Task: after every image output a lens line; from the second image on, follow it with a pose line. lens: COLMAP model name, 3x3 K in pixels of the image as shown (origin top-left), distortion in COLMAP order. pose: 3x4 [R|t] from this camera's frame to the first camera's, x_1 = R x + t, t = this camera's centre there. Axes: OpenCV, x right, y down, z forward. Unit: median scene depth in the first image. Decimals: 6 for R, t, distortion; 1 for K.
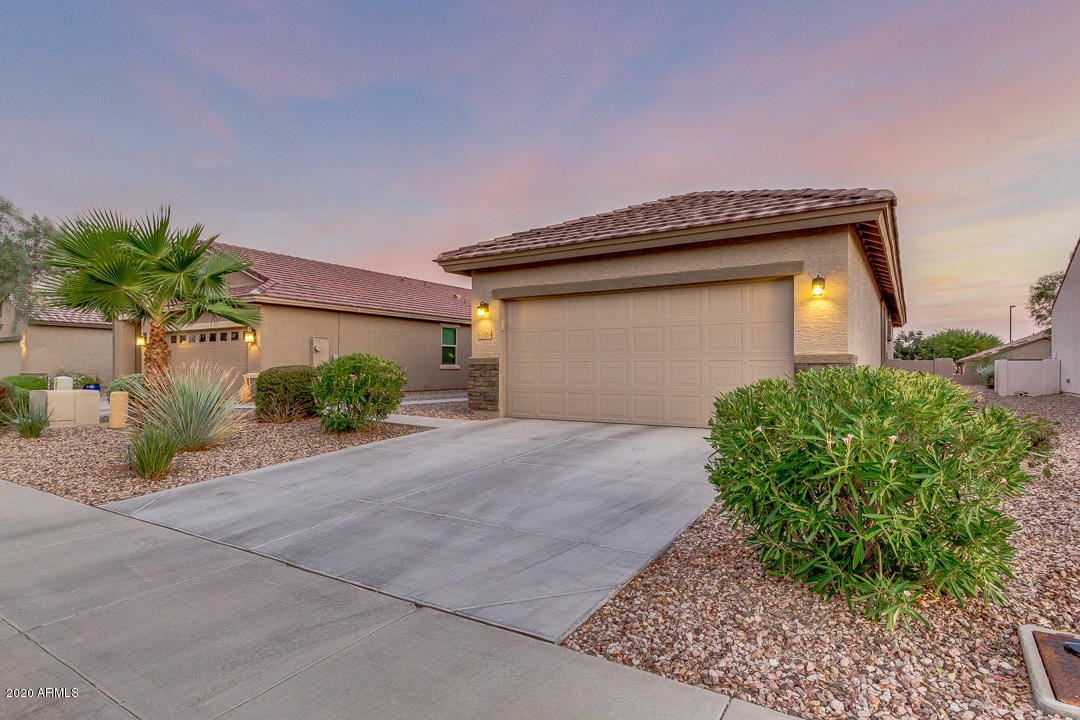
lens RADIAL K [[582.0, 0, 540.0], [0, 582.0, 360.0], [0, 0, 1]] dist [0.005301, 0.001098]
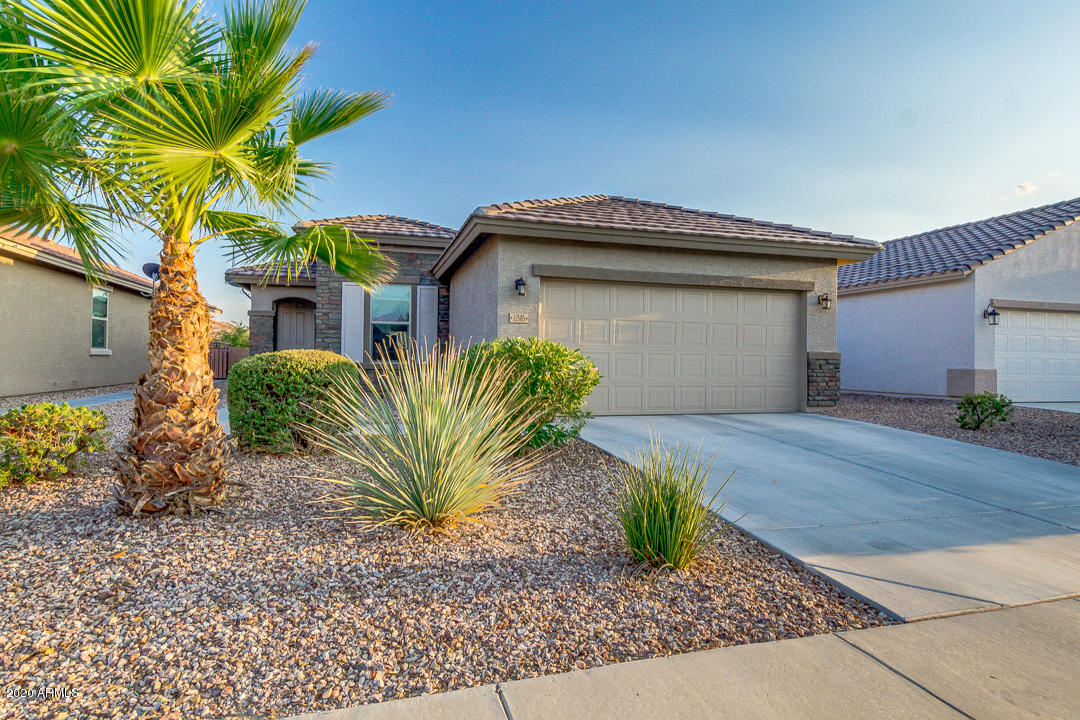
lens RADIAL K [[577.0, 0, 537.6], [0, 577.0, 344.8], [0, 0, 1]] dist [0.020267, 0.000315]
pose [[0.647855, 0.026721, 0.761295, -0.766917], [-0.023156, 0.999614, -0.015381, 0.007331], [-0.761412, -0.007664, 0.648224, 0.501610]]
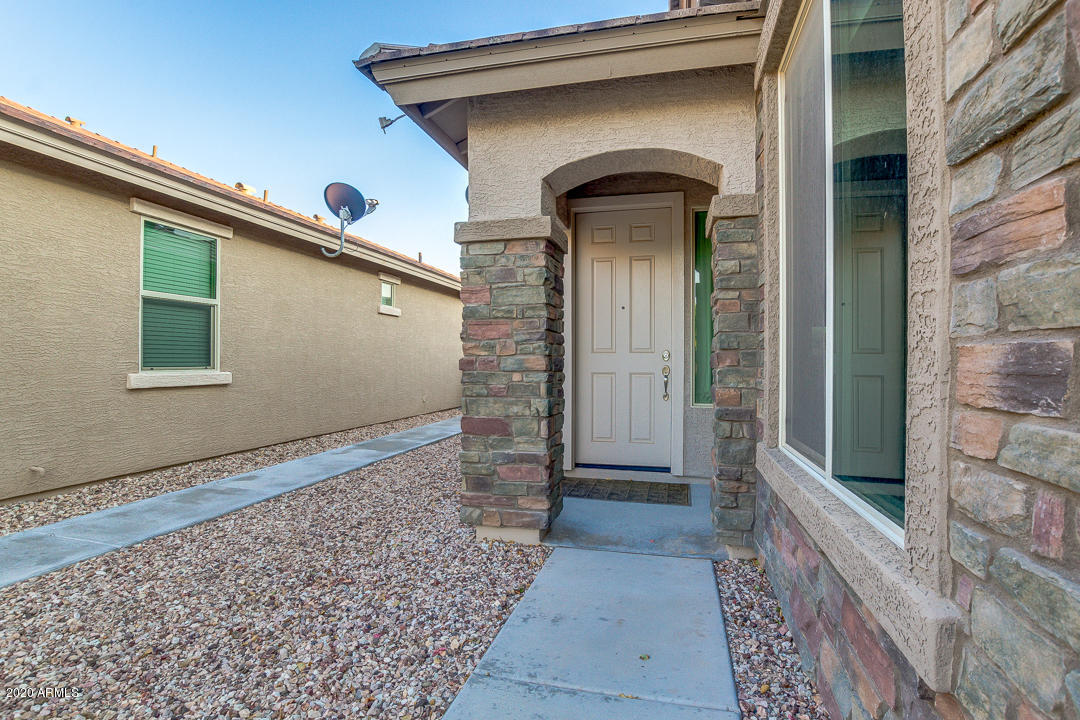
lens RADIAL K [[508.1, 0, 536.8], [0, 508.1, 361.6], [0, 0, 1]] dist [-0.028506, -0.000091]
pose [[0.949156, -0.001385, 0.314802, -0.172423], [-0.007411, 0.999615, 0.026744, -0.006034], [-0.314718, -0.027717, 0.948780, 1.700089]]
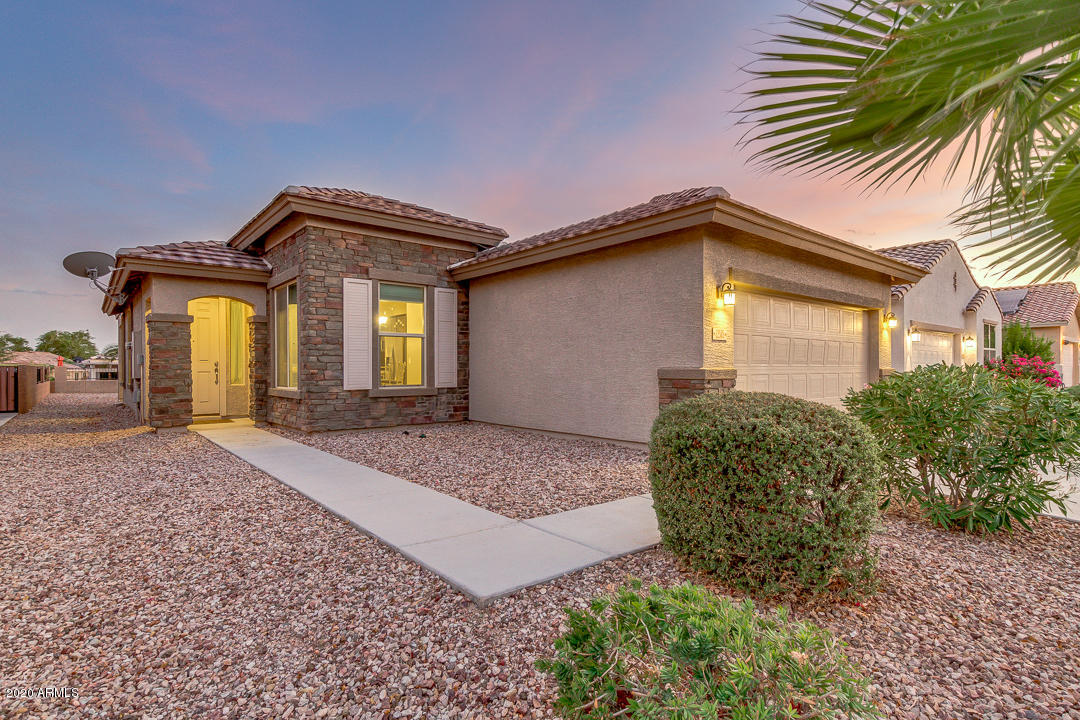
lens RADIAL K [[538.4, 0, 538.5], [0, 538.4, 362.0], [0, 0, 1]] dist [0.024978, -0.011601]
pose [[0.292749, 0.009382, 0.956143, -0.811434], [-0.012212, 0.999907, -0.006073, -0.006073], [-0.956111, -0.009898, 0.292836, 1.123964]]
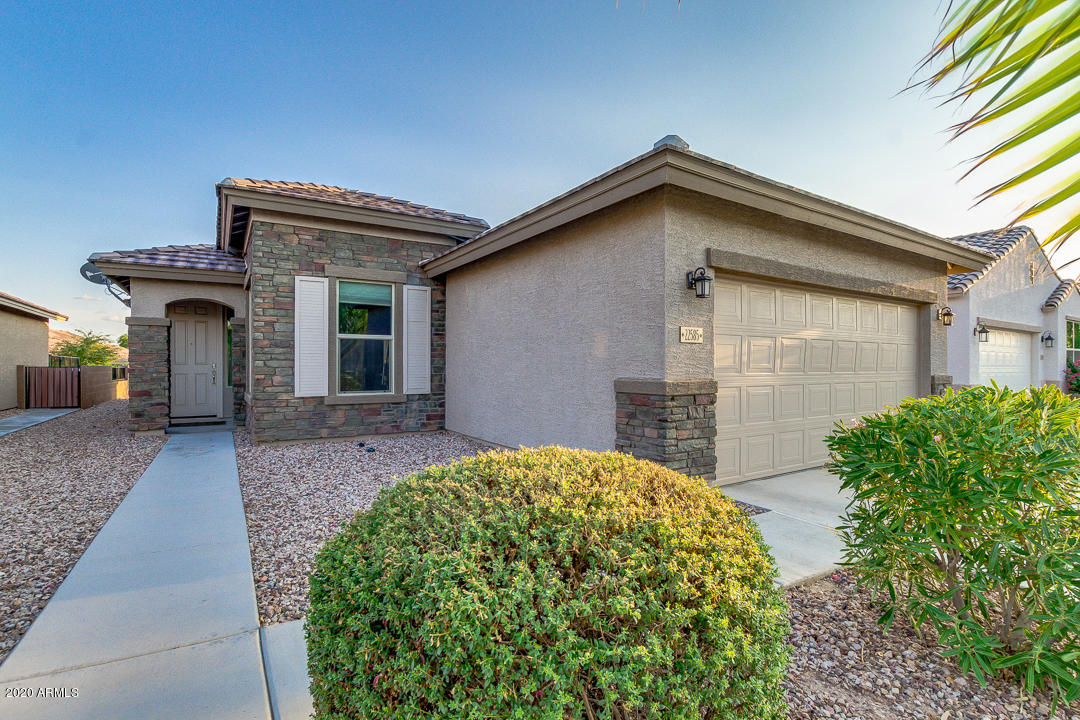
lens RADIAL K [[499.7, 0, 540.0], [0, 499.7, 360.0], [0, 0, 1]] dist [-0.027963, 0.001298]
pose [[0.407750, 0.009130, 0.913048, -0.592754], [-0.013912, 0.999896, -0.003786, -0.020082], [-0.912988, -0.011159, 0.407834, 1.043754]]
